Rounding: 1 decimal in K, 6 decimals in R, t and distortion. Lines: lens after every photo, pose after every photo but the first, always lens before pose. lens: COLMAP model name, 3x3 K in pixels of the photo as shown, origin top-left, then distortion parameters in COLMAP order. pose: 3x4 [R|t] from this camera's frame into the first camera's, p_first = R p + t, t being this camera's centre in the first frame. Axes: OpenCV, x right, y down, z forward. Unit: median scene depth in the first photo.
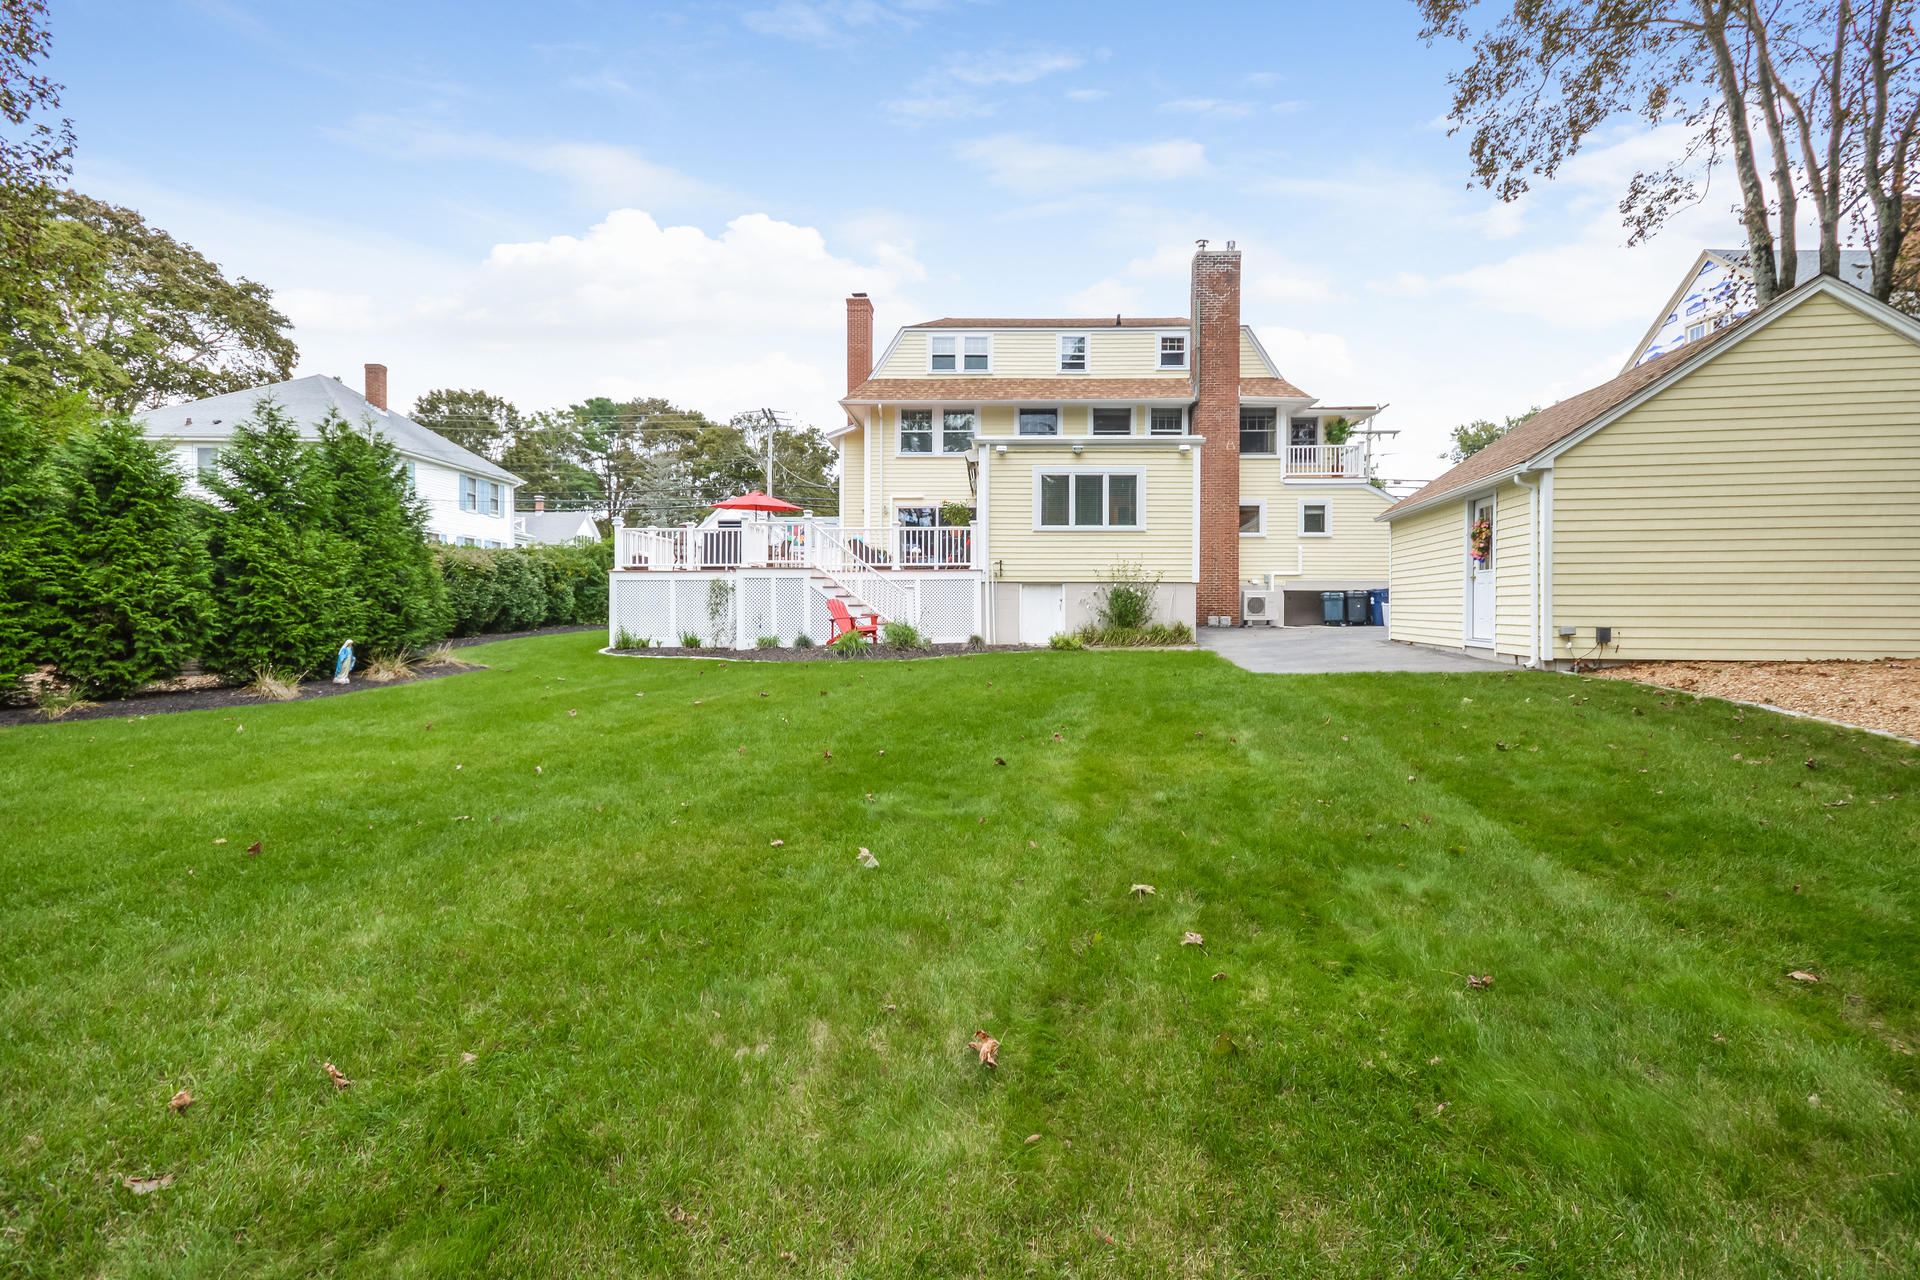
lens RADIAL K [[847.3, 0, 961.2], [0, 847.3, 626.8], [0, 0, 1]] dist [0.020918, -0.000716]
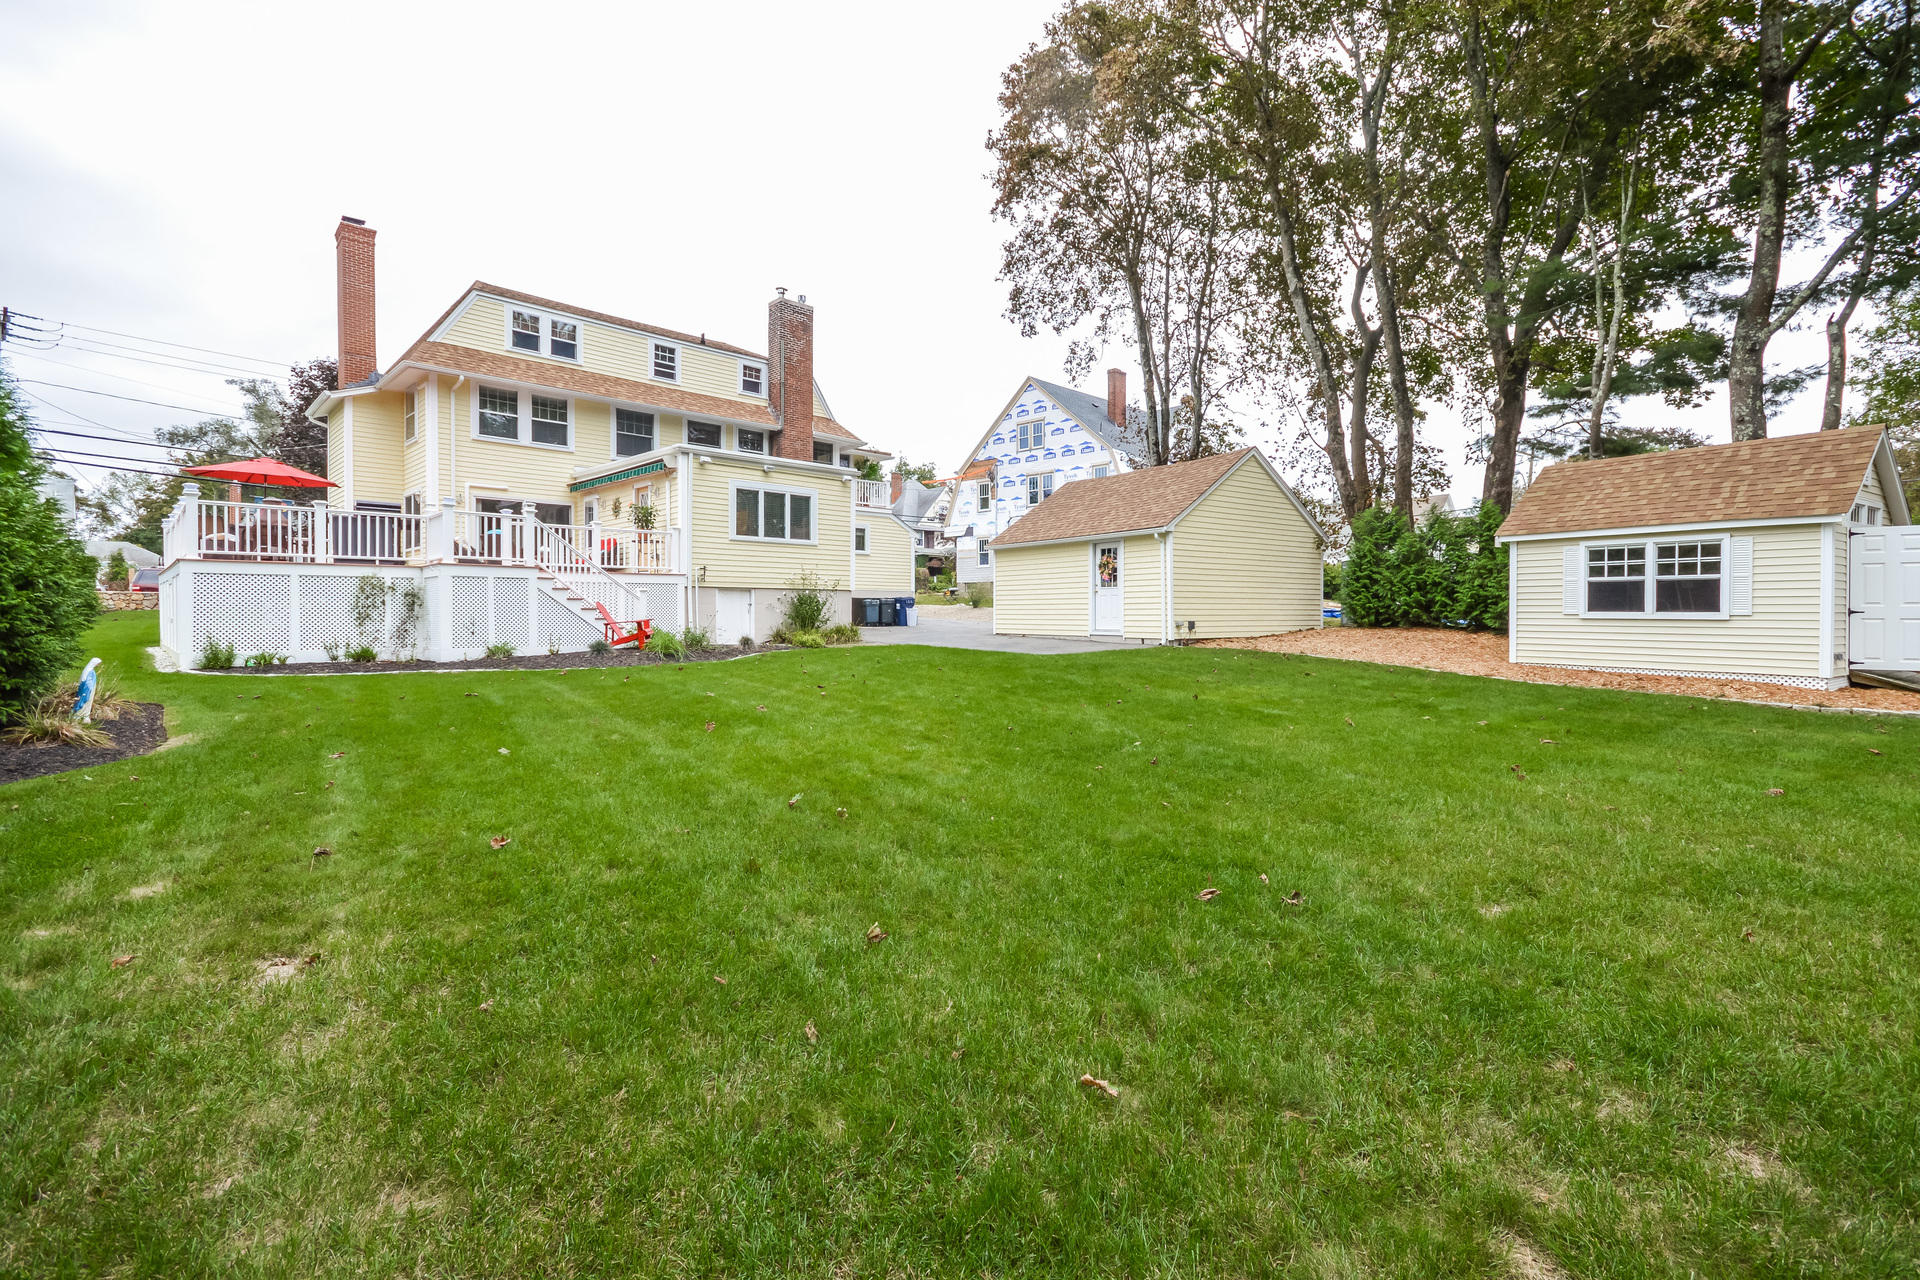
lens RADIAL K [[847.3, 0, 966.6], [0, 847.3, 635.6], [0, 0, 1]] dist [0.020918, -0.000716]
pose [[0.710266, -0.021332, 0.703610, -0.451807], [0.018238, 0.999763, 0.011900, 0.000717], [-0.703697, 0.004380, 0.710486, 0.029286]]
